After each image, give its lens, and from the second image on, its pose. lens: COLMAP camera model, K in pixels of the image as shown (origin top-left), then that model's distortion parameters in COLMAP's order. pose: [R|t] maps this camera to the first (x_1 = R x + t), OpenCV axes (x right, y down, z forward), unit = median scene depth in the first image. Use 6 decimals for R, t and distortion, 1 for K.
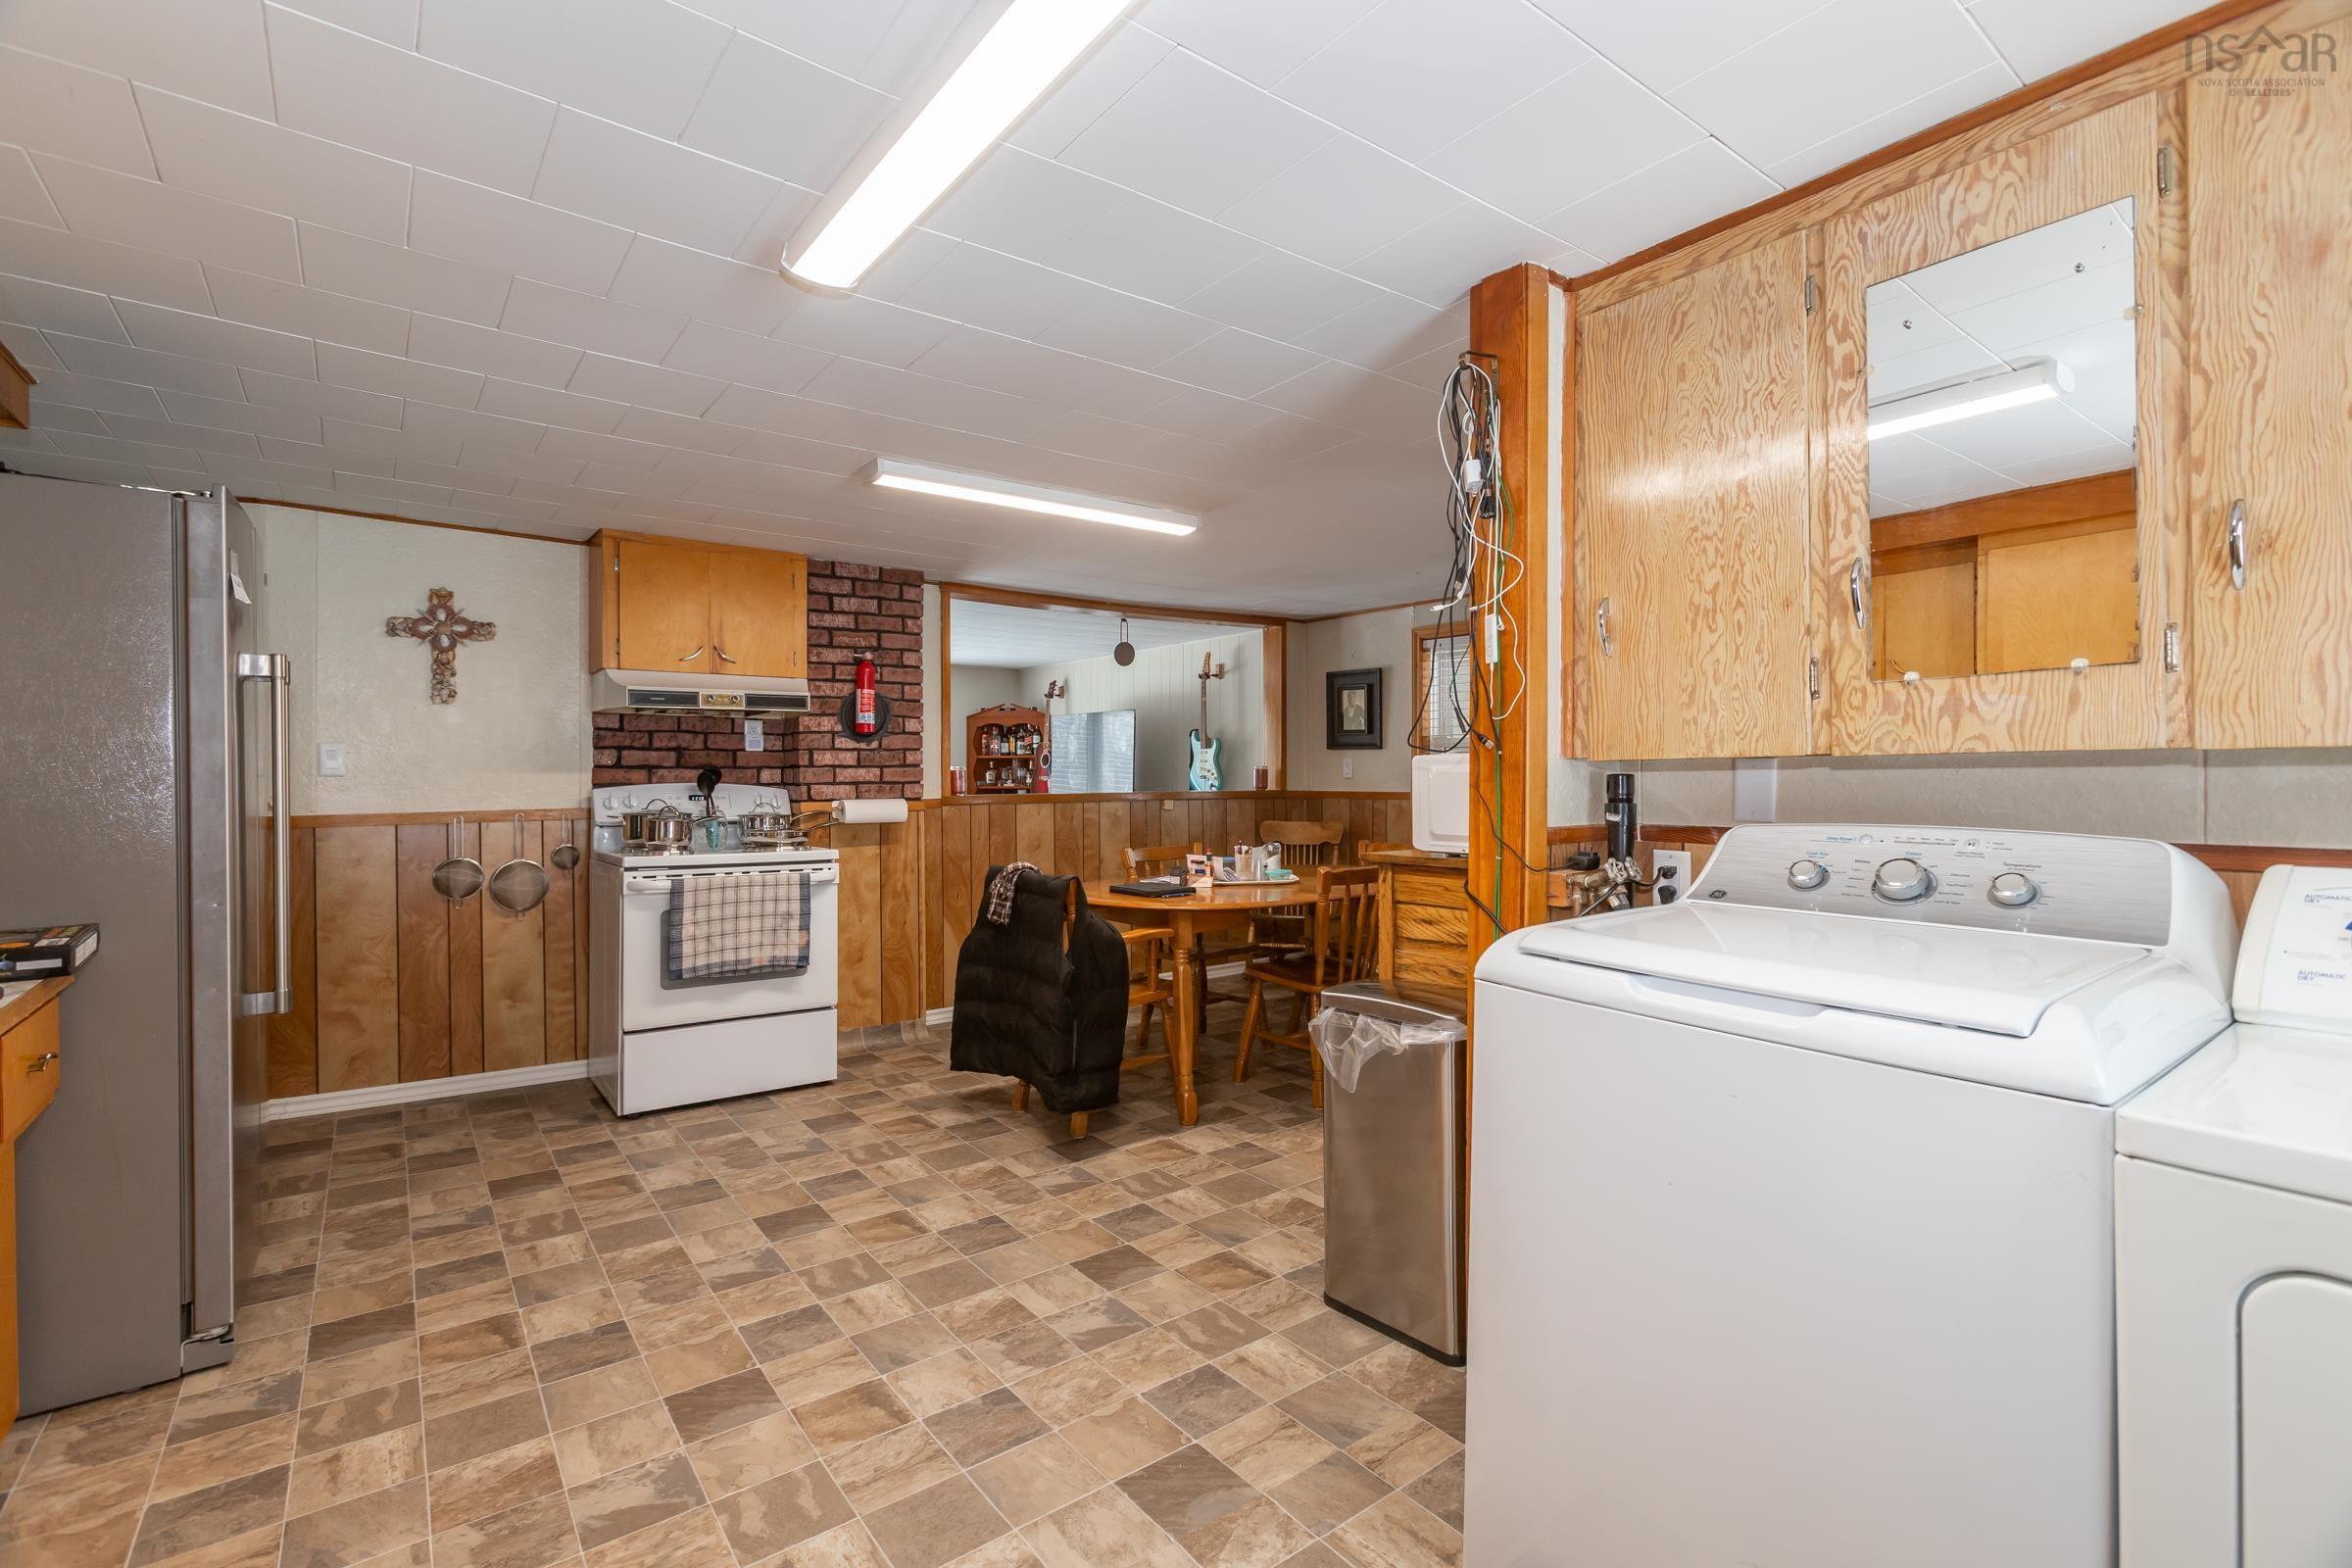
lens RADIAL K [[1044.4, 0, 1171.7], [0, 1044.4, 780.0], [0, 0, 1]] dist [-0.020506, 0.014224]
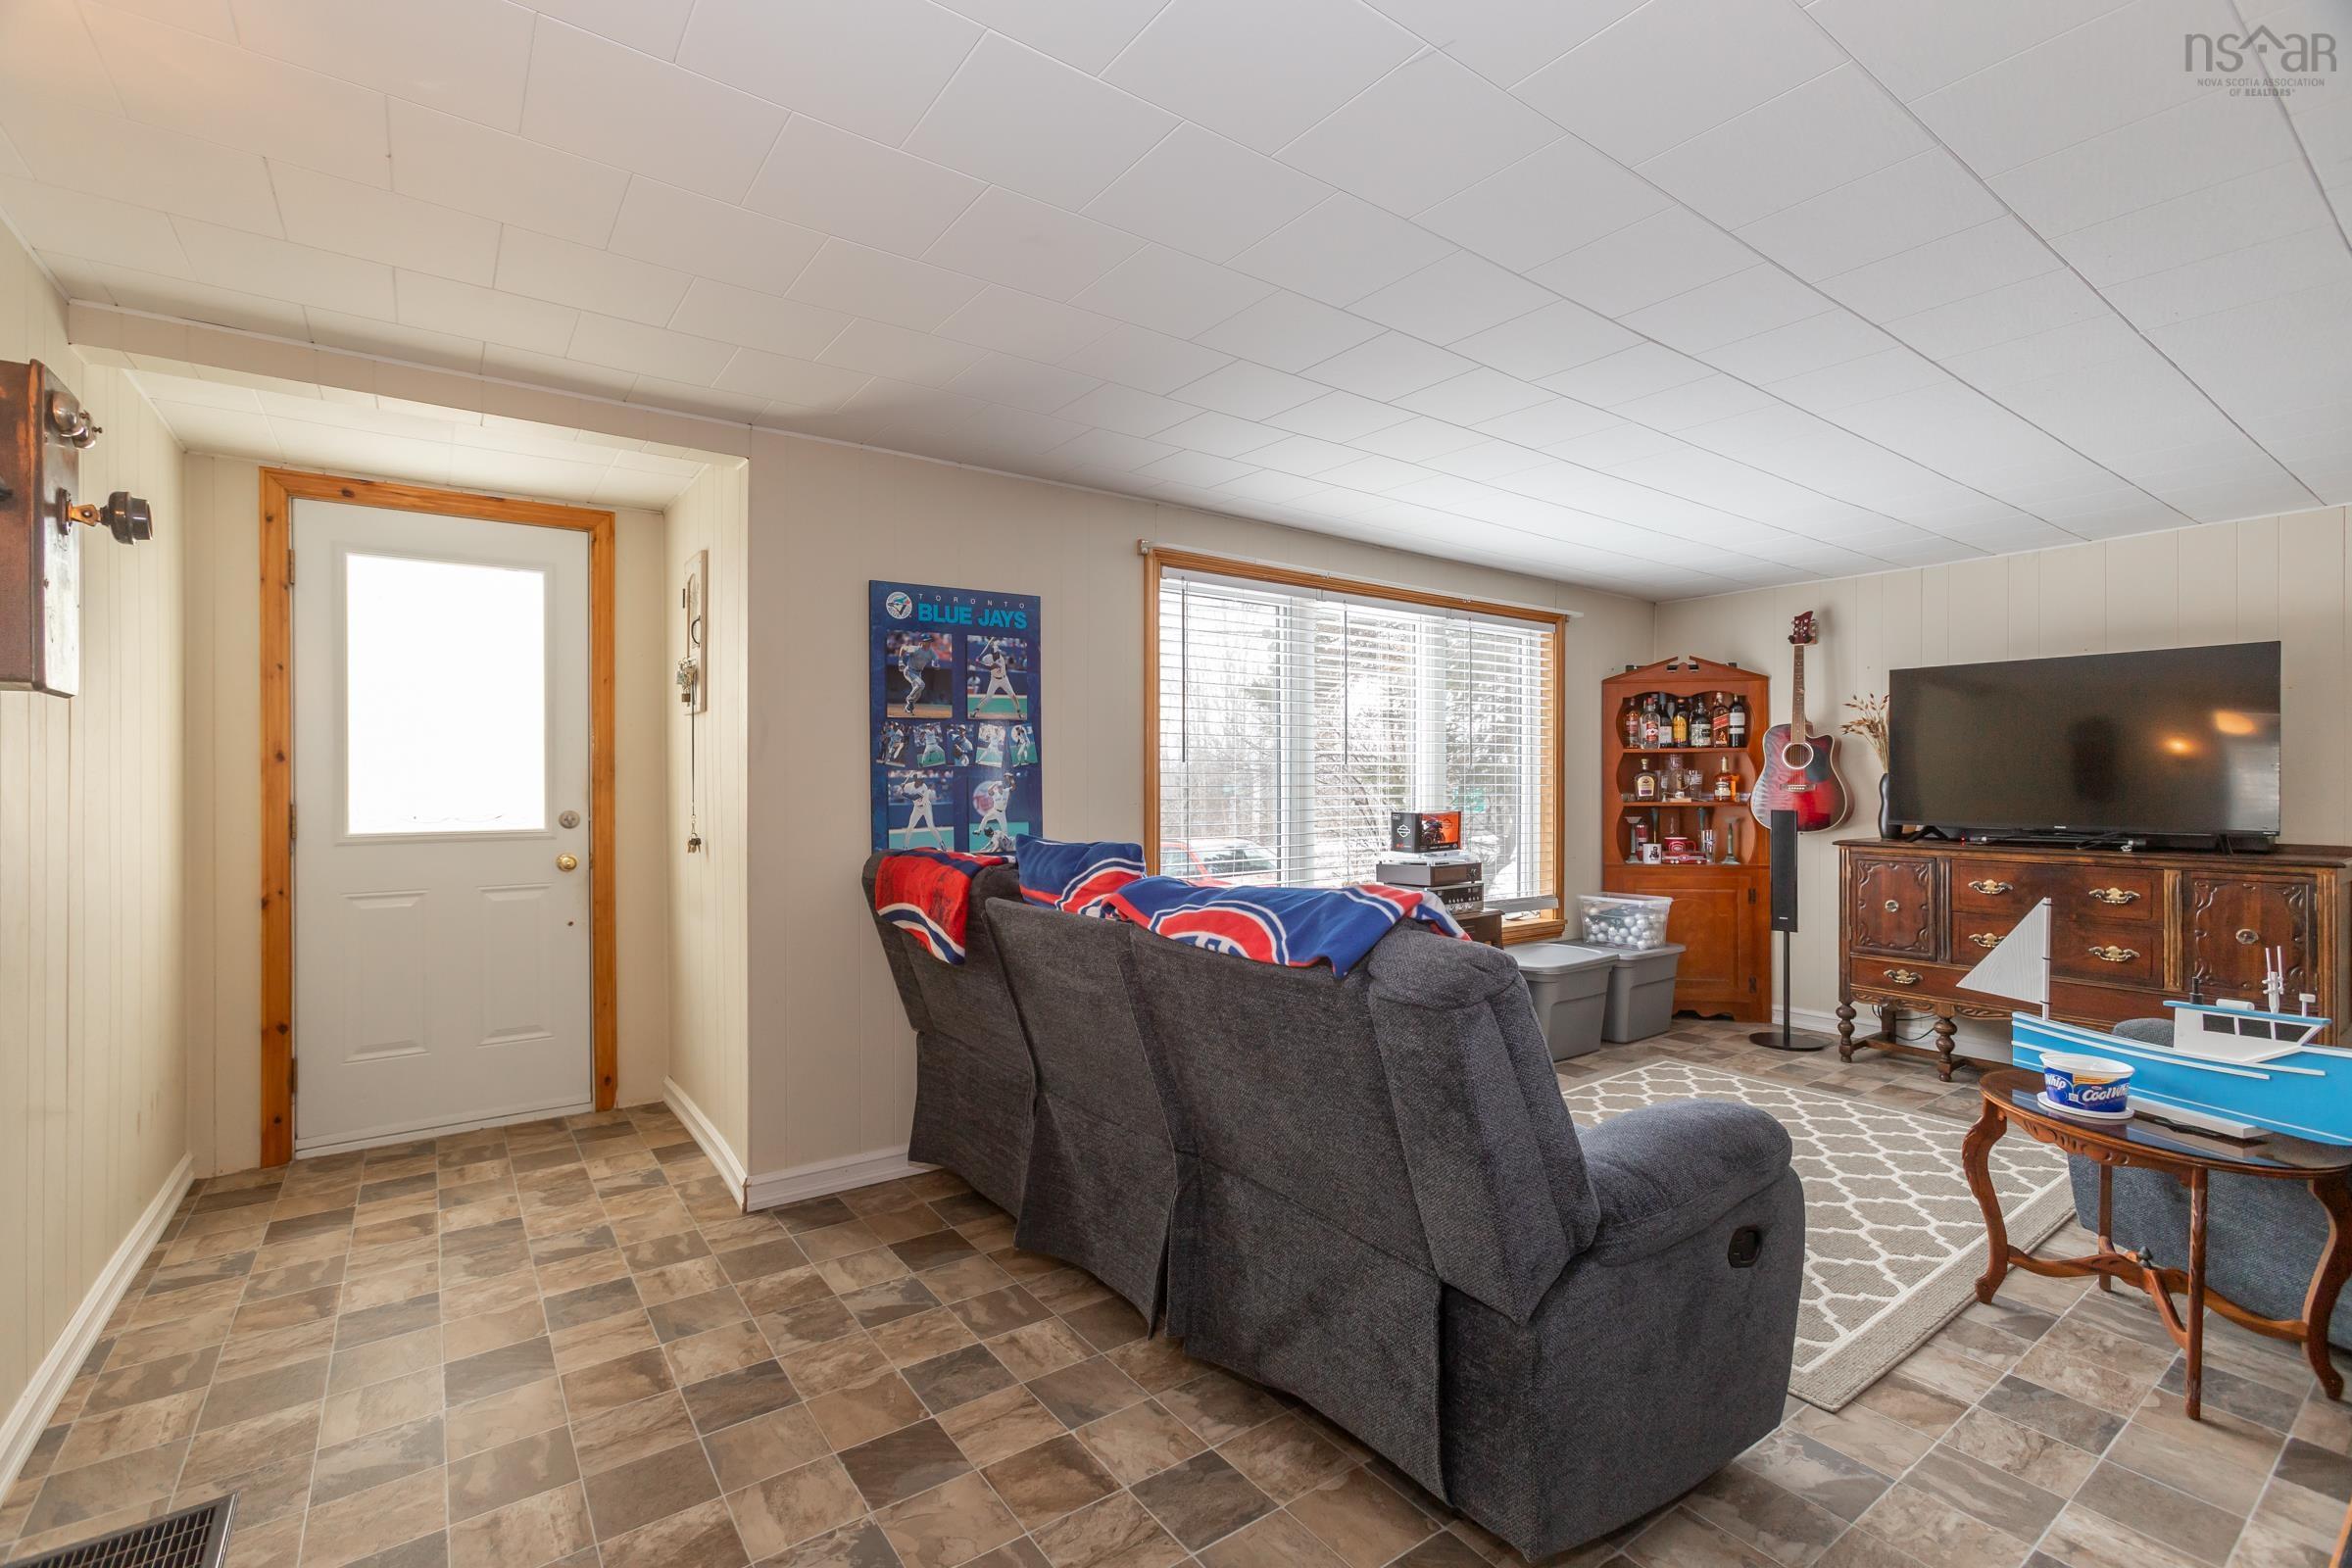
lens RADIAL K [[1044.4, 0, 1176.9], [0, 1044.4, 780.7], [0, 0, 1]] dist [-0.020506, 0.014224]
pose [[0.999841, -0.000822, -0.017816, -1.014842], [0.000701, 0.999977, -0.006774, -0.004877], [0.017822, 0.006760, 0.999818, 1.026319]]
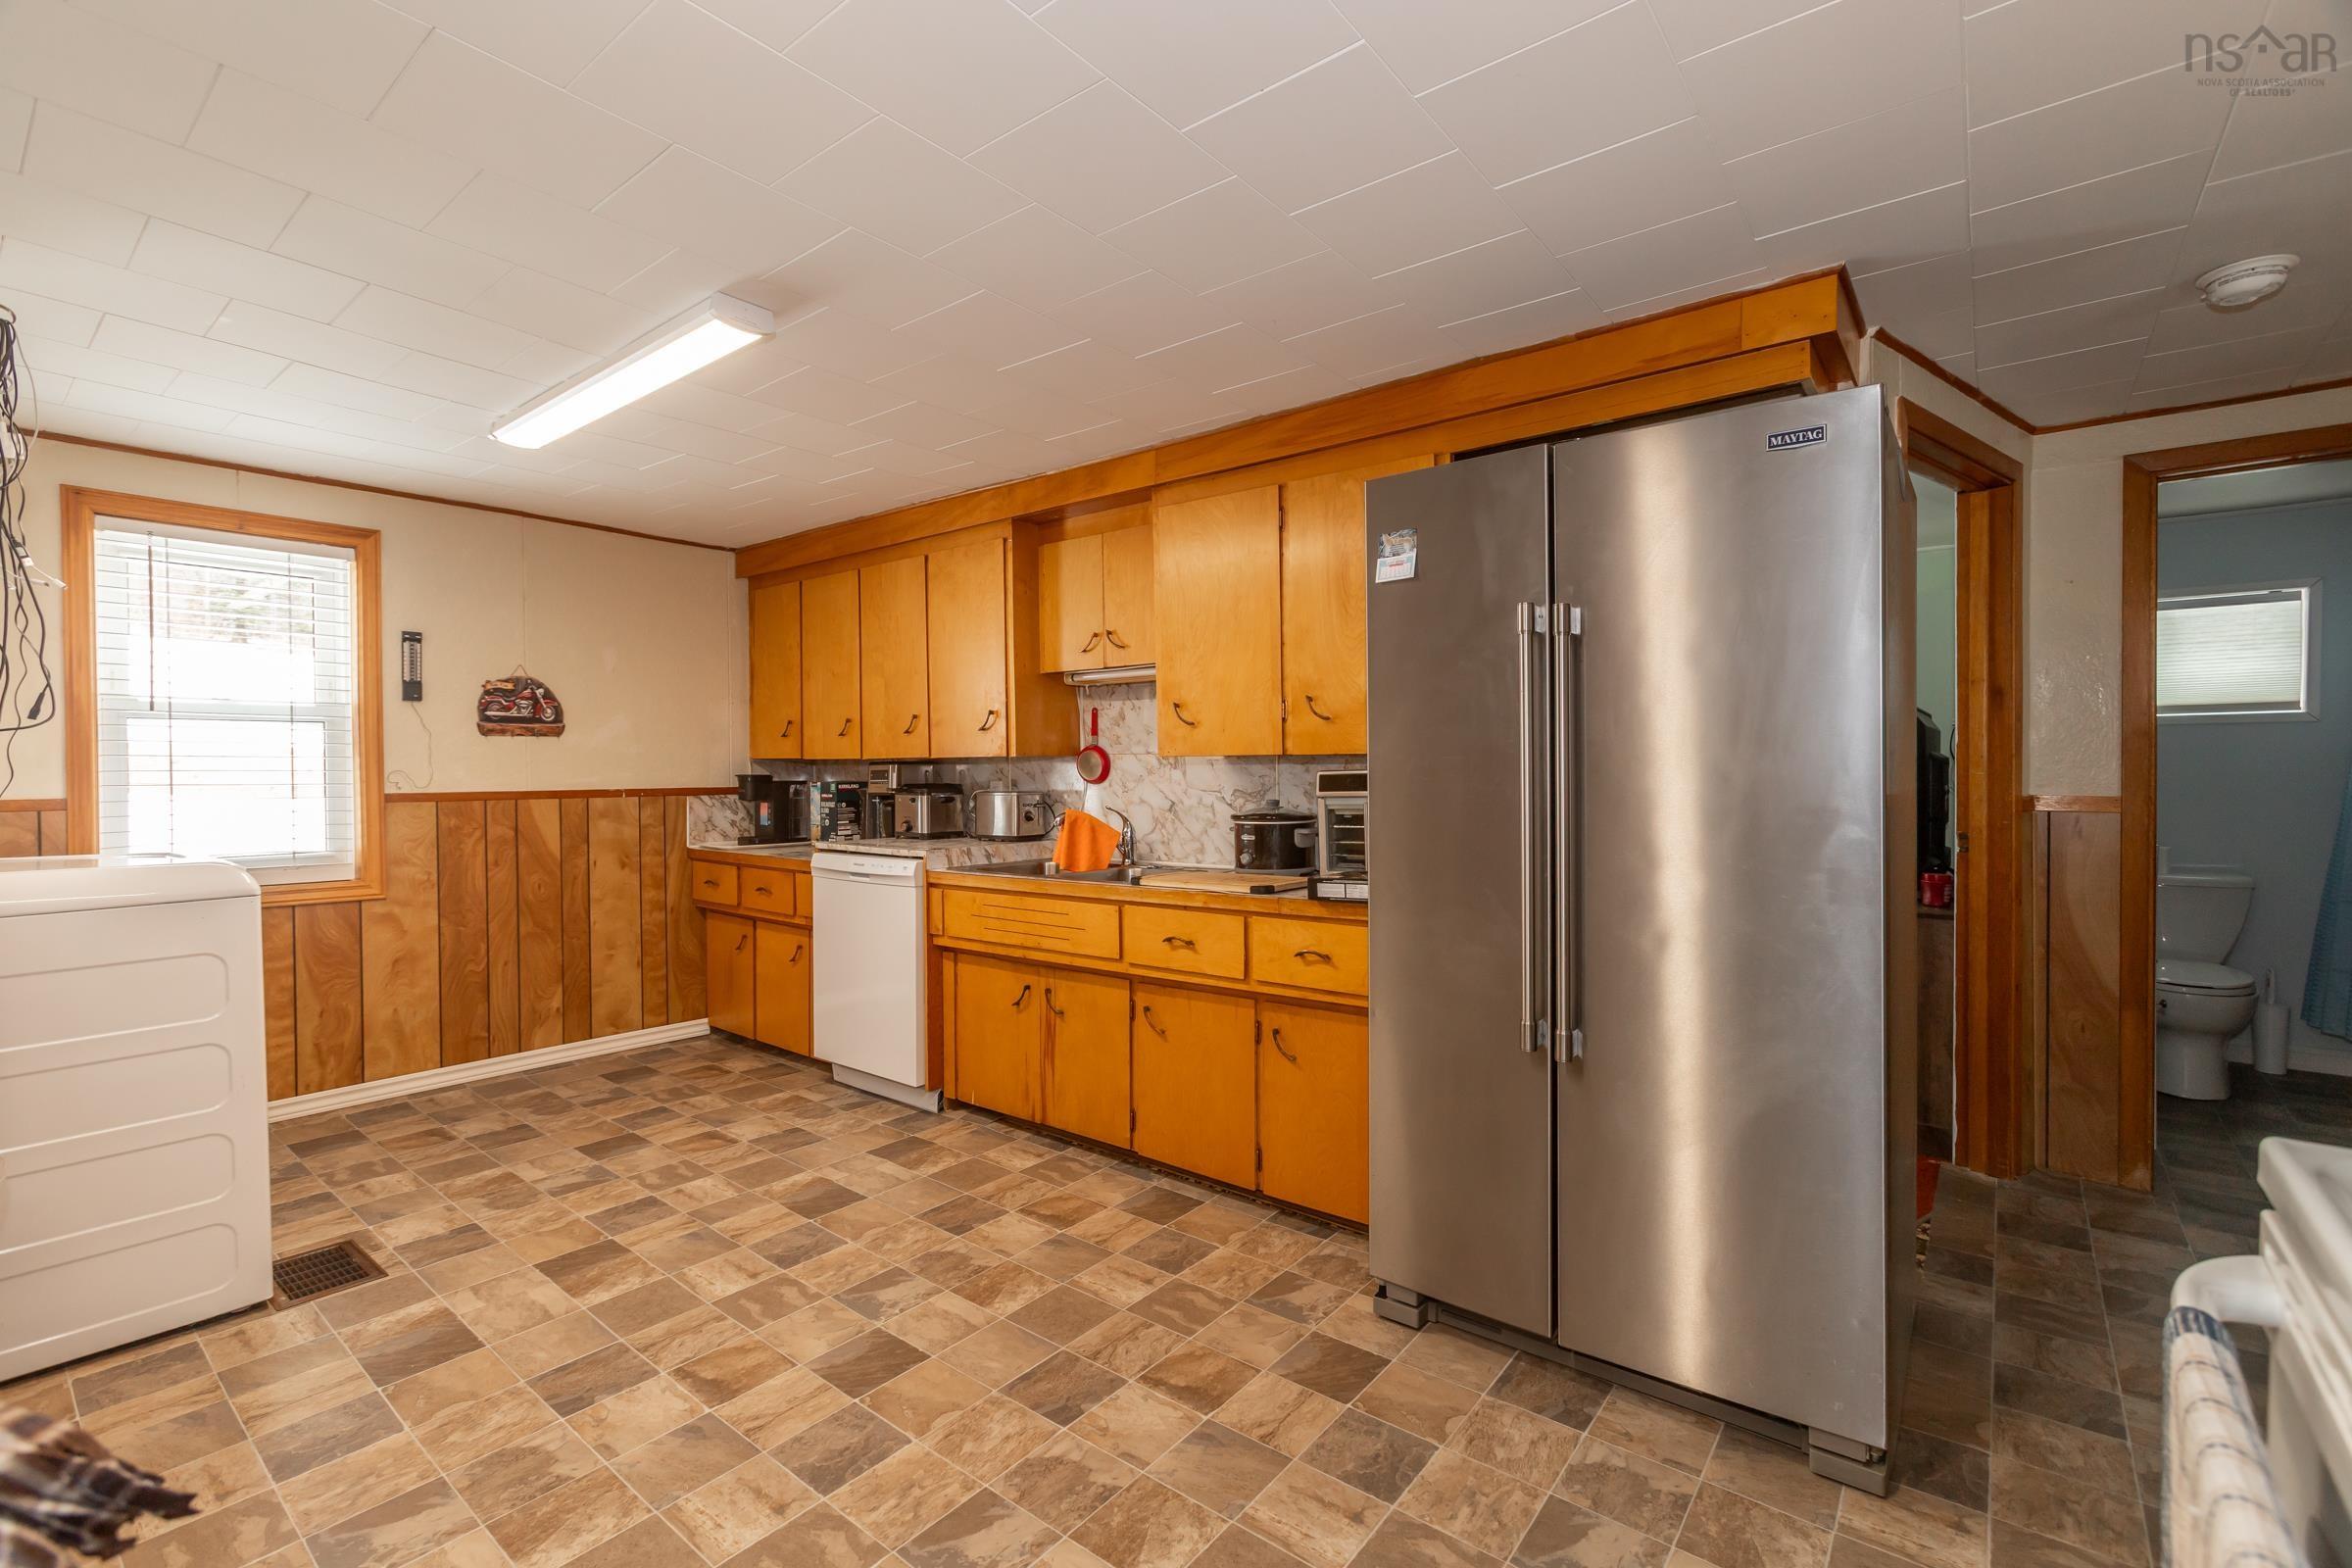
lens RADIAL K [[1044.4, 0, 1172.4], [0, 1044.4, 775.1], [0, 0, 1]] dist [-0.020506, 0.014224]
pose [[-0.971466, 0.009936, -0.236972, -0.254107], [0.006772, 0.999877, 0.014160, -0.000319], [0.237083, 0.012151, -0.971413, 1.082363]]
